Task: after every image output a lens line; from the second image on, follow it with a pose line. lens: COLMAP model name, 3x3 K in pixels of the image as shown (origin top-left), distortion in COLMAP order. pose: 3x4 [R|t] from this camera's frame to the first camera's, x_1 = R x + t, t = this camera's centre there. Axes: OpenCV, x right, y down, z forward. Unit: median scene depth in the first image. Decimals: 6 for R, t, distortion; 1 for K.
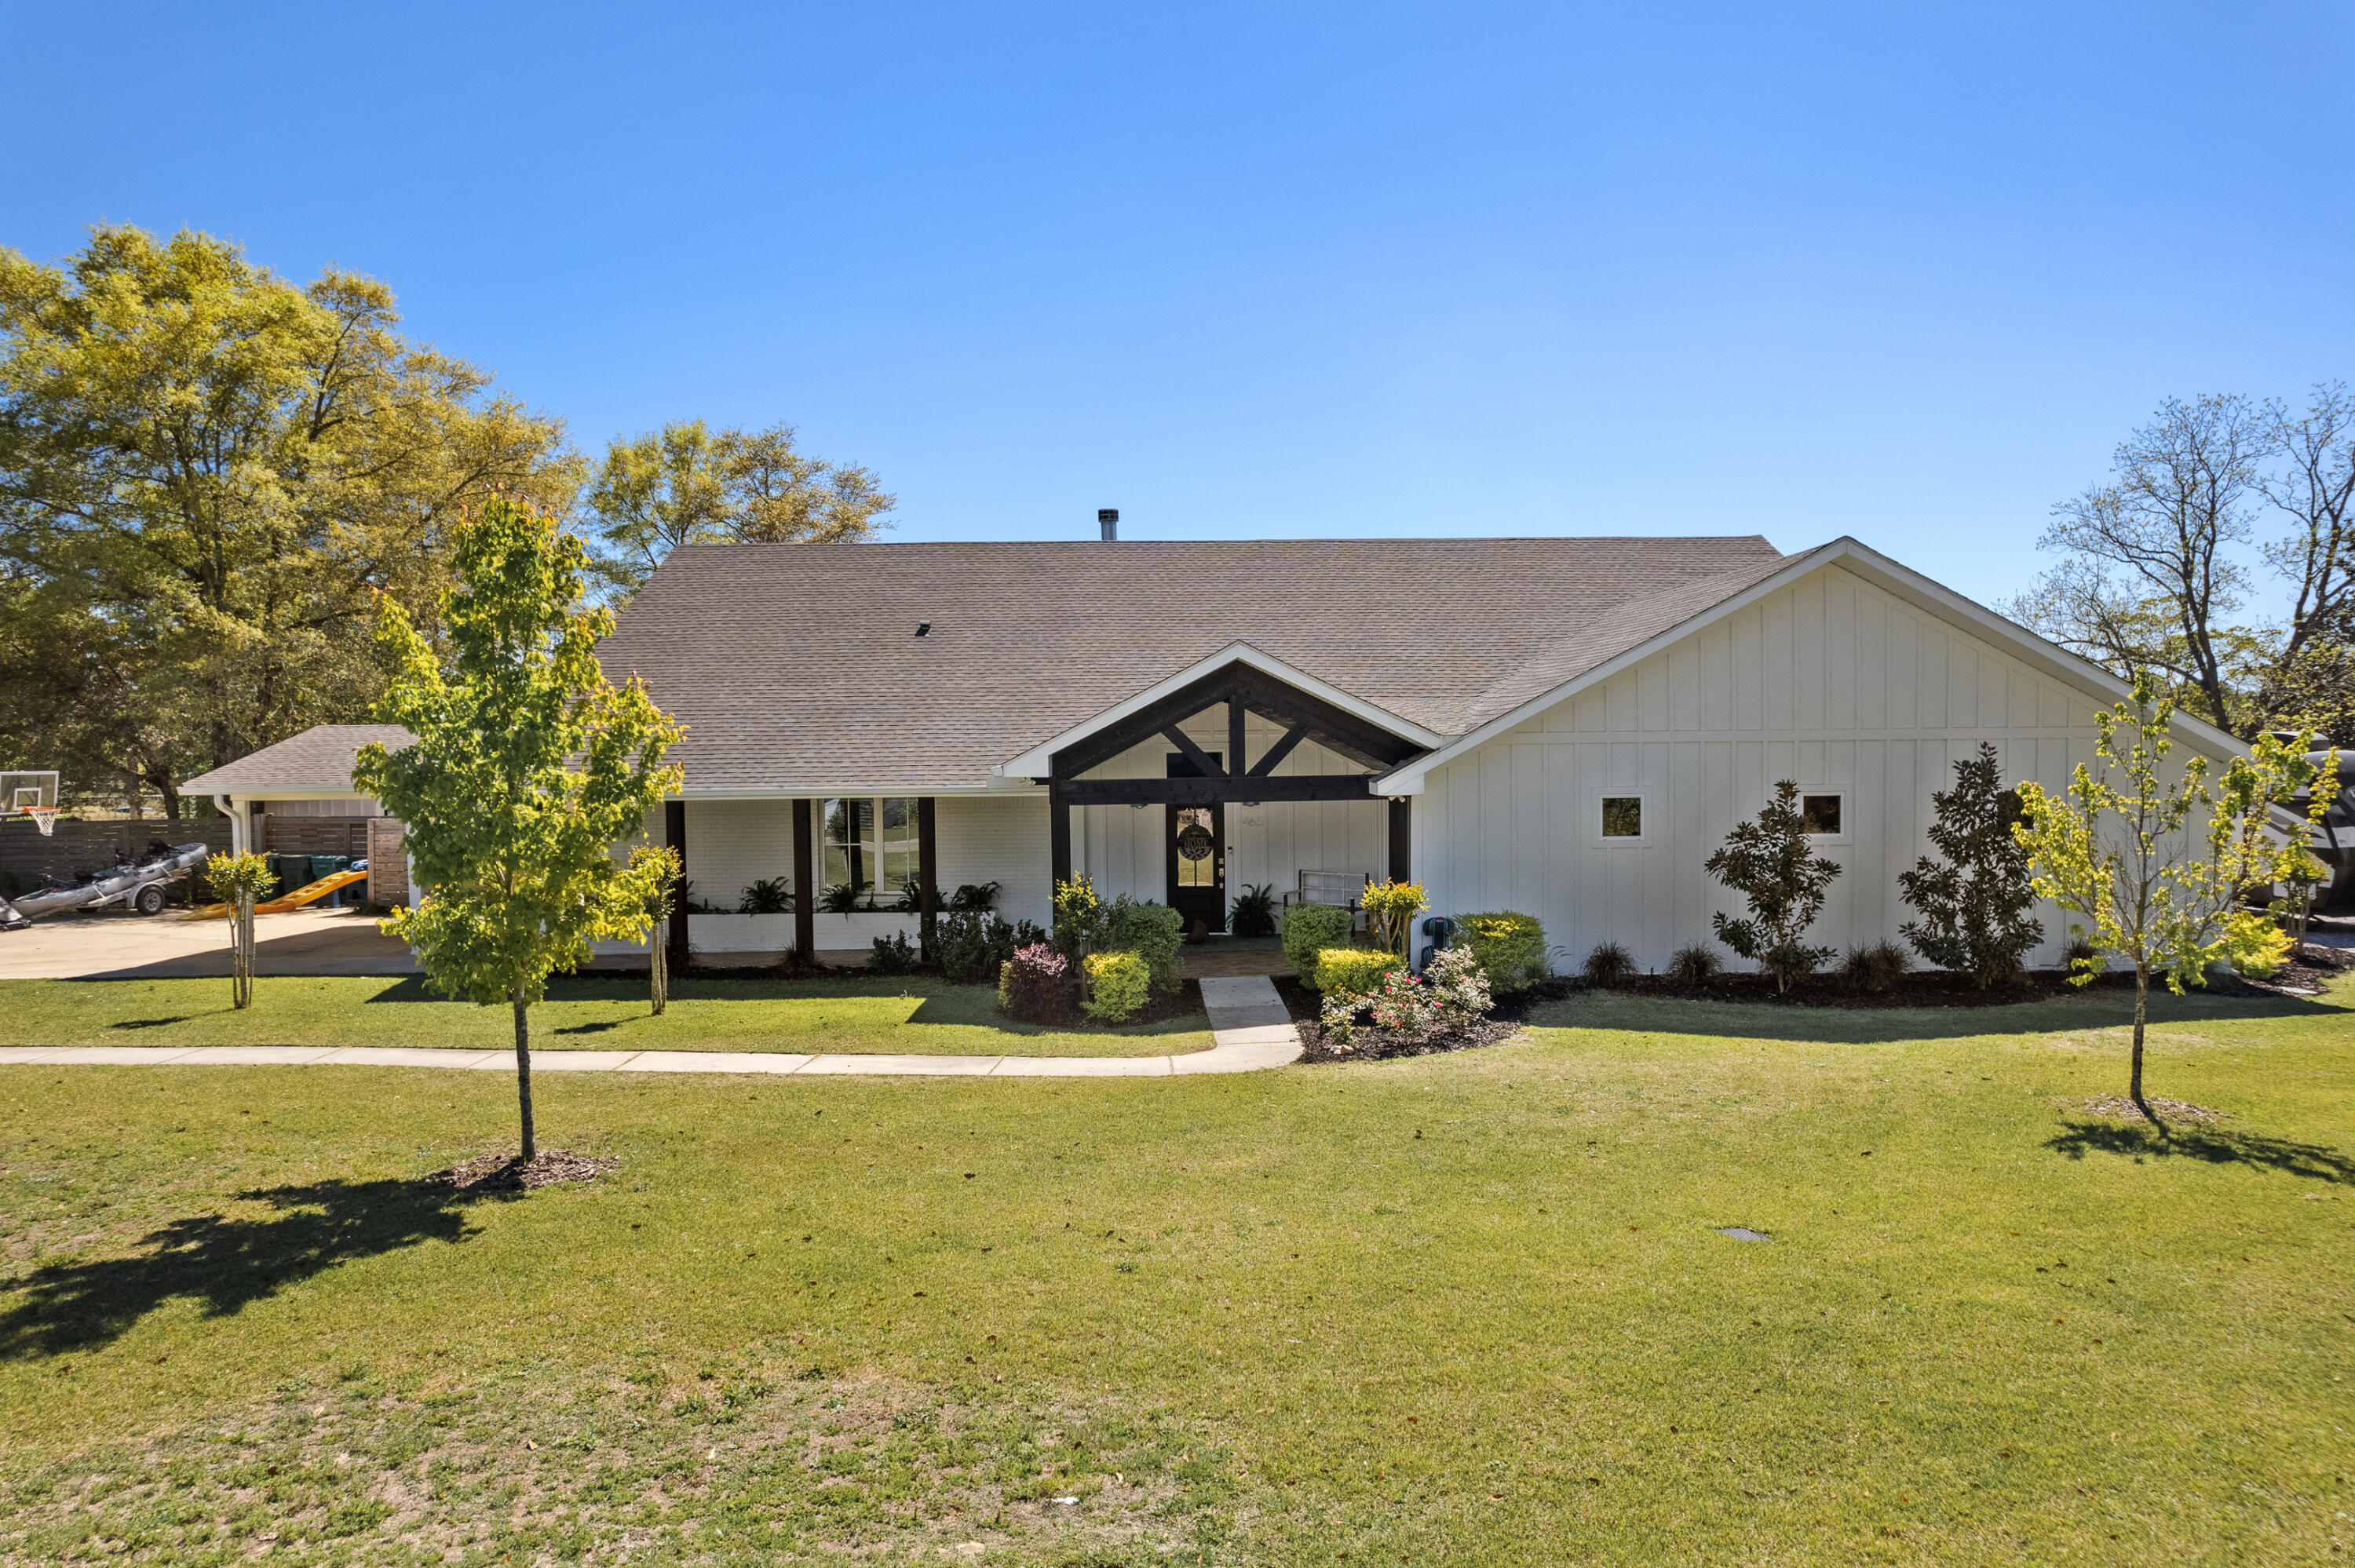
lens RADIAL K [[1510.4, 0, 1176.9], [0, 1510.4, 783.6], [0, 0, 1]] dist [-0.074183, 0.061958]
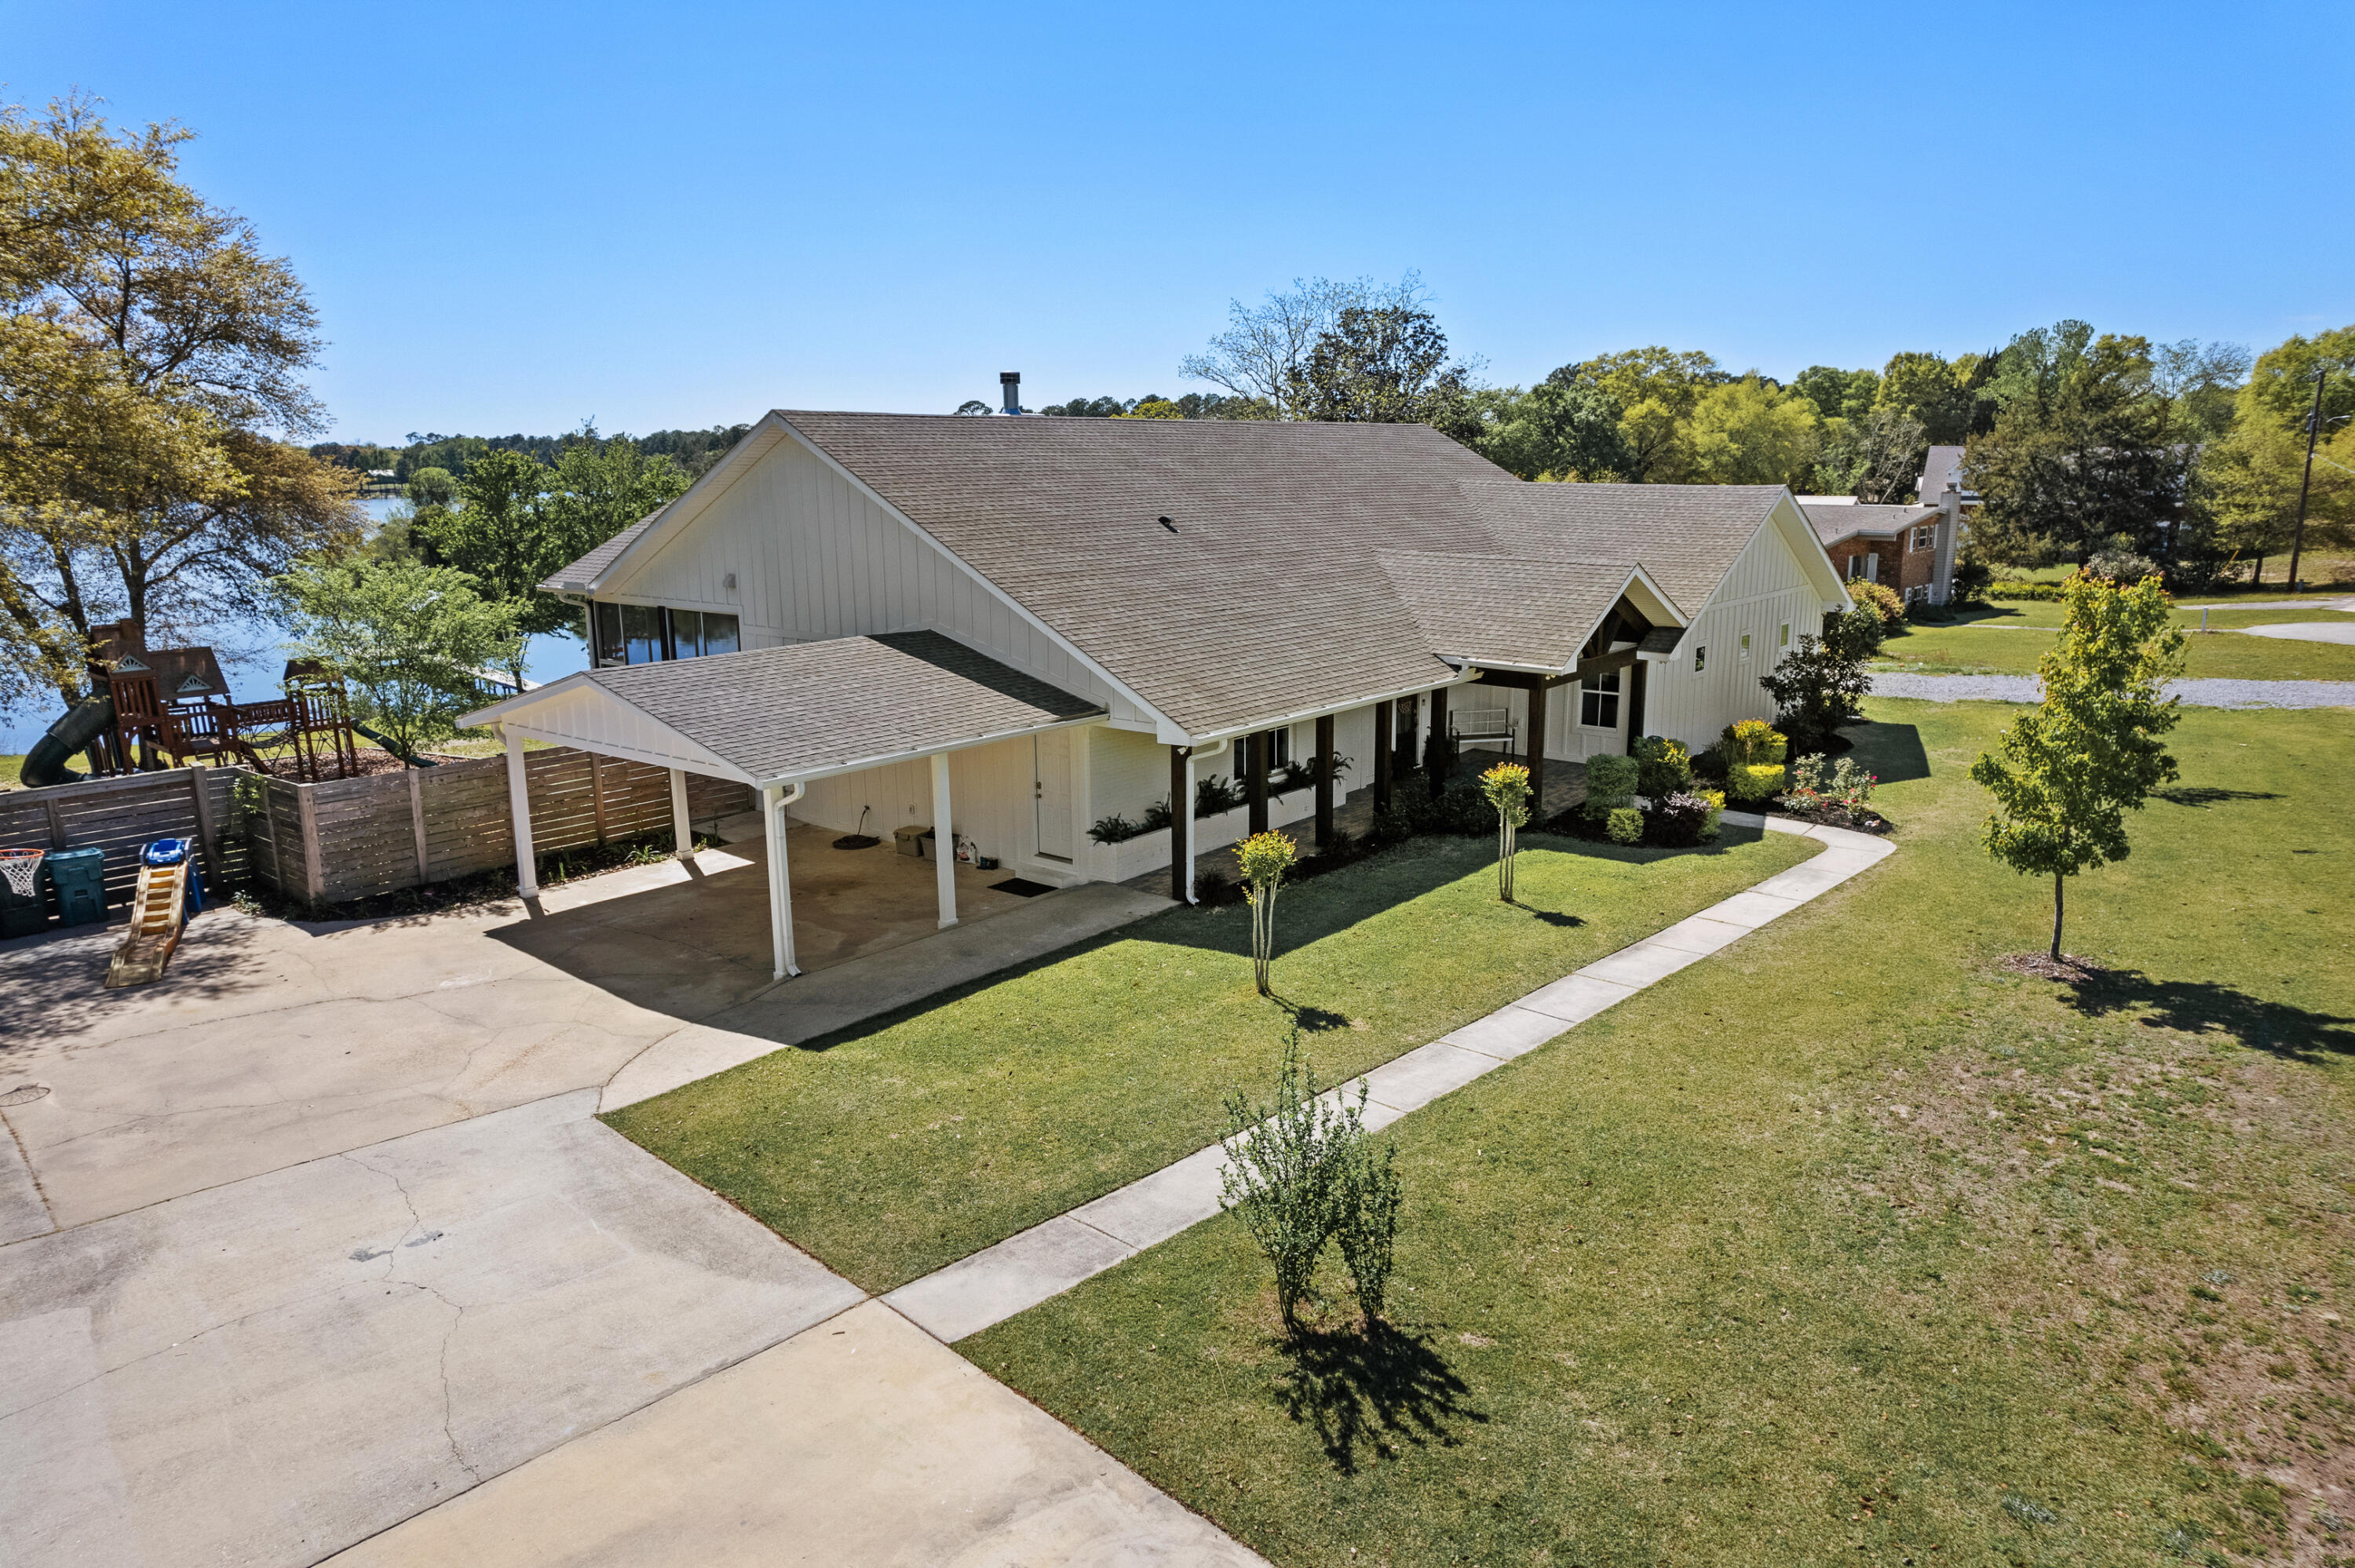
lens RADIAL K [[1510.4, 0, 1189.7], [0, 1510.4, 777.3], [0, 0, 1]] dist [-0.074183, 0.061958]
pose [[0.646510, -0.155949, 0.746797, -1.497617], [0.026079, 0.982830, 0.182661, -0.187222], [-0.762460, -0.098616, 0.639476, 0.447621]]
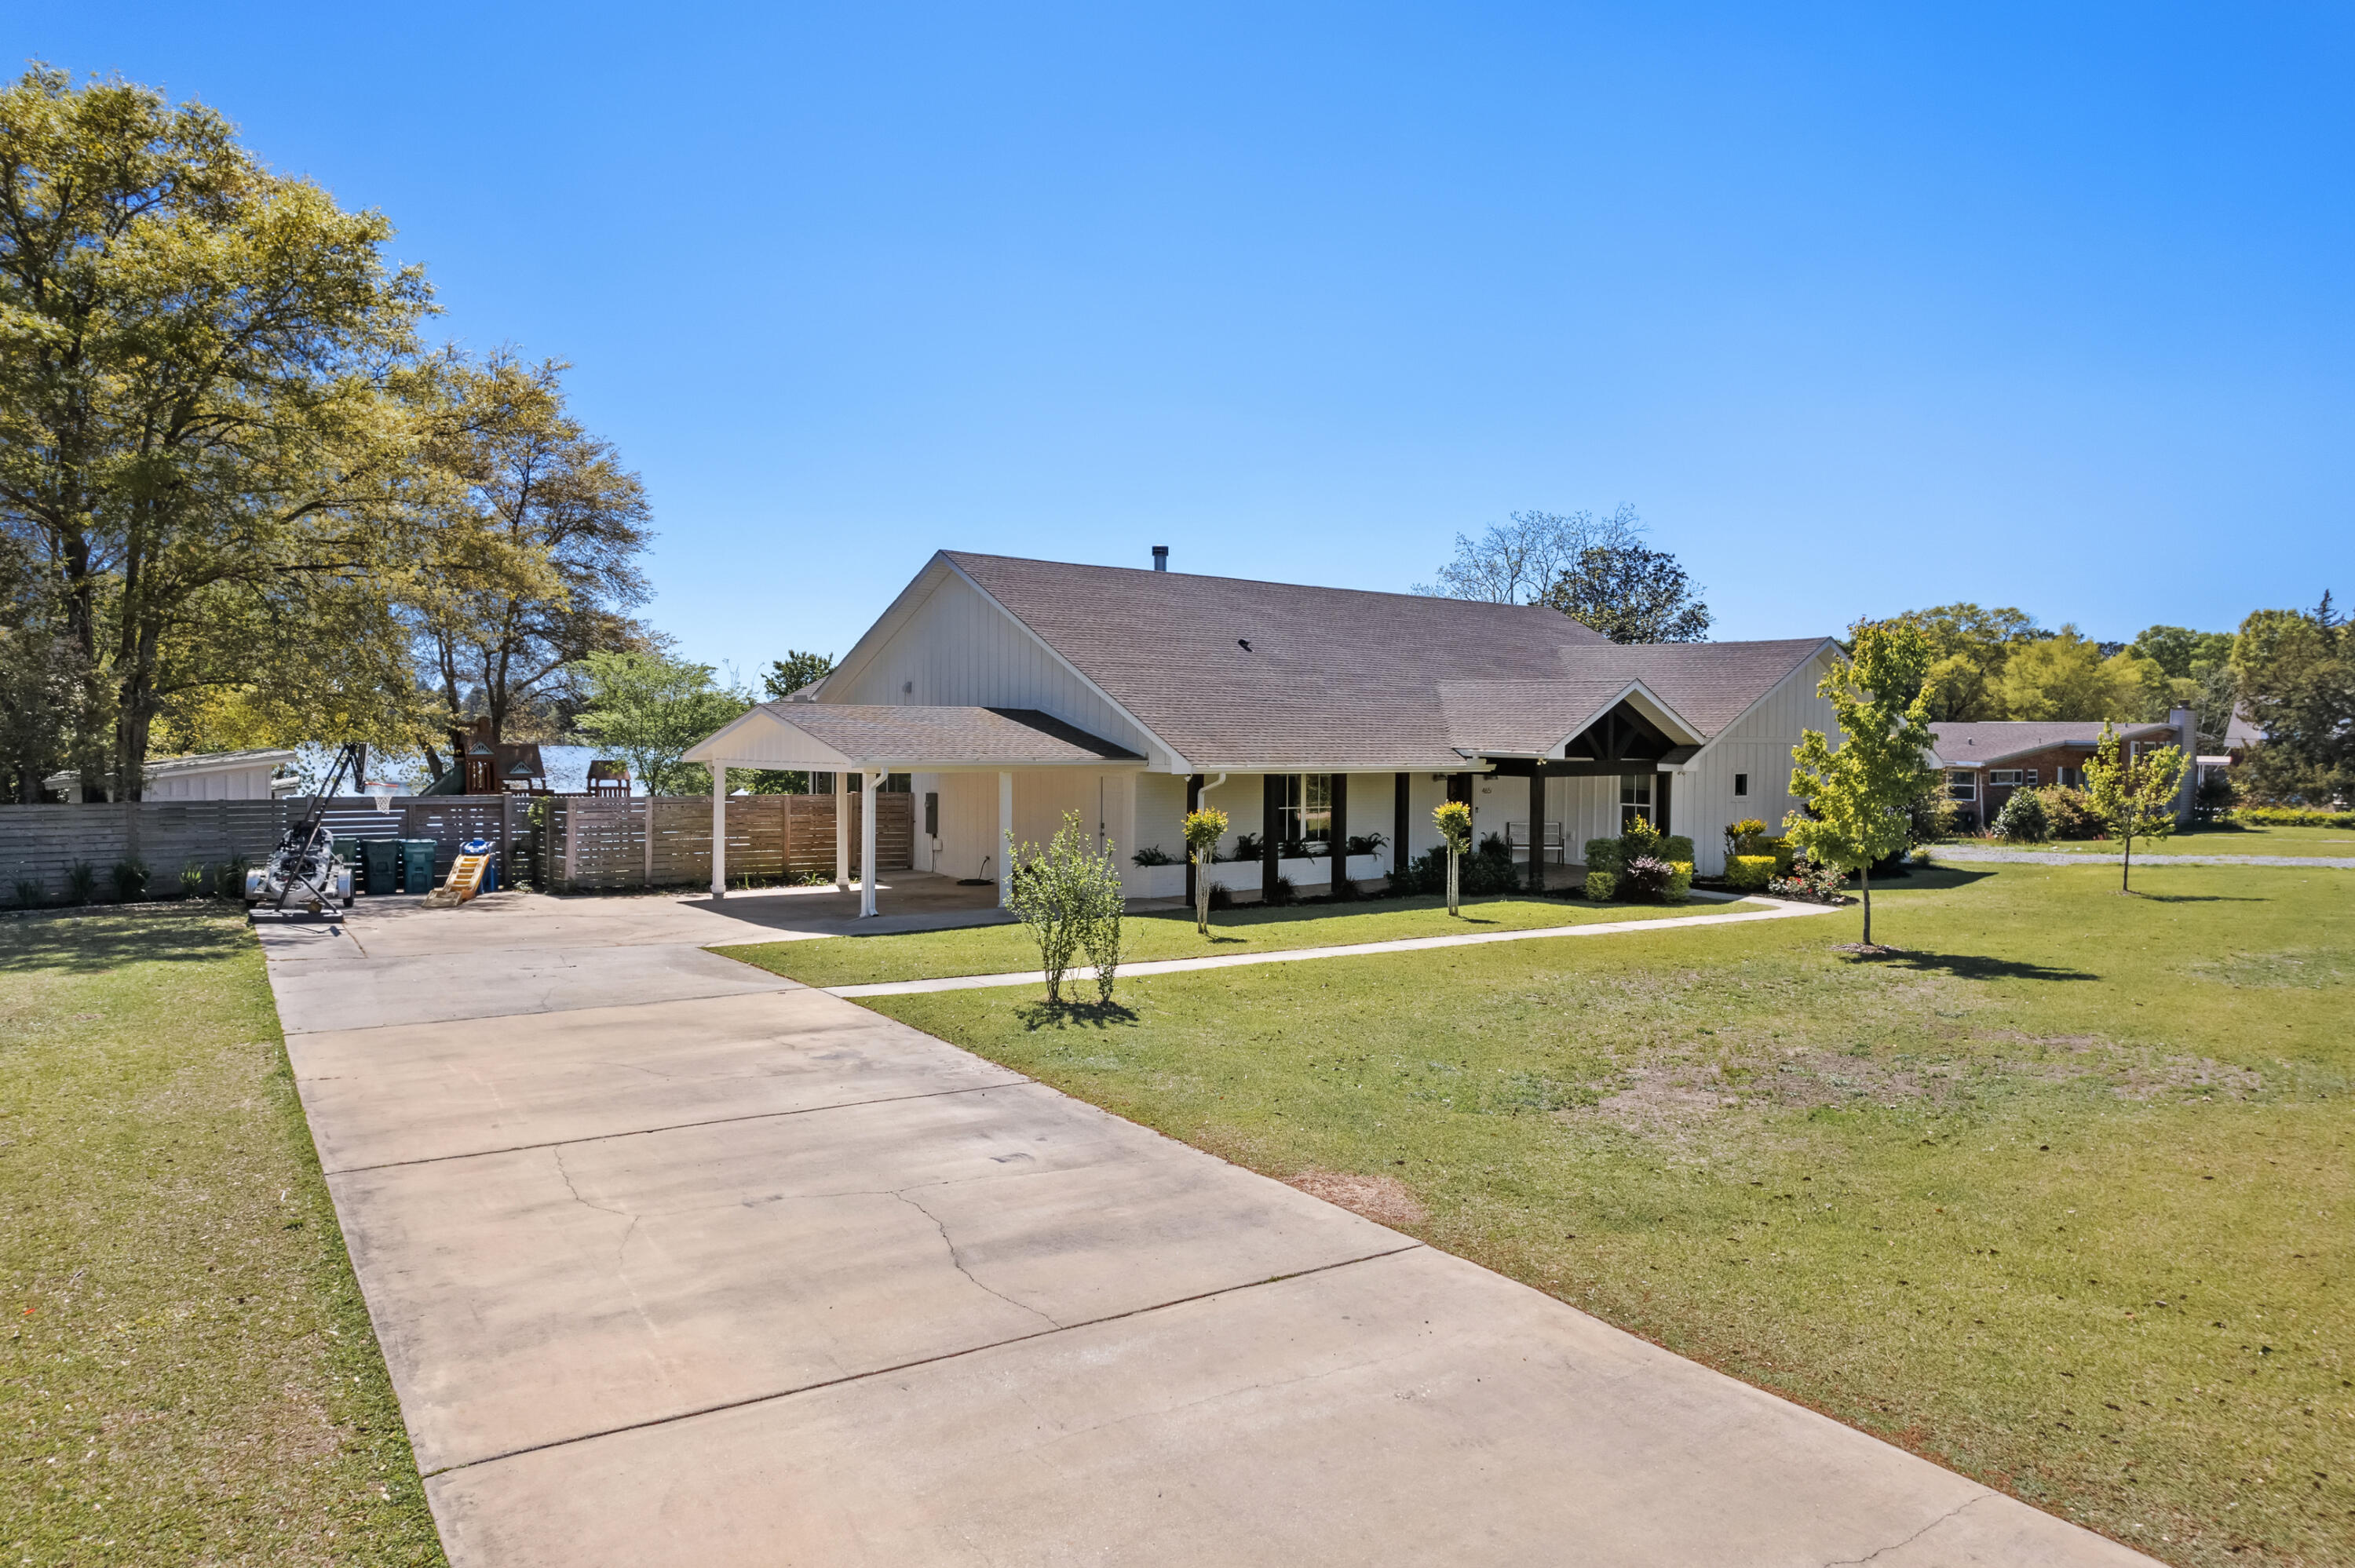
lens RADIAL K [[1558.7, 0, 1175.4], [0, 1558.7, 741.8], [0, 0, 1]] dist [-0.051146, 0.026235]
pose [[0.795667, 0.014326, 0.605565, -1.582074], [-0.000291, 0.999729, -0.023268, 0.019749], [-0.605735, 0.018338, 0.795455, -0.061787]]
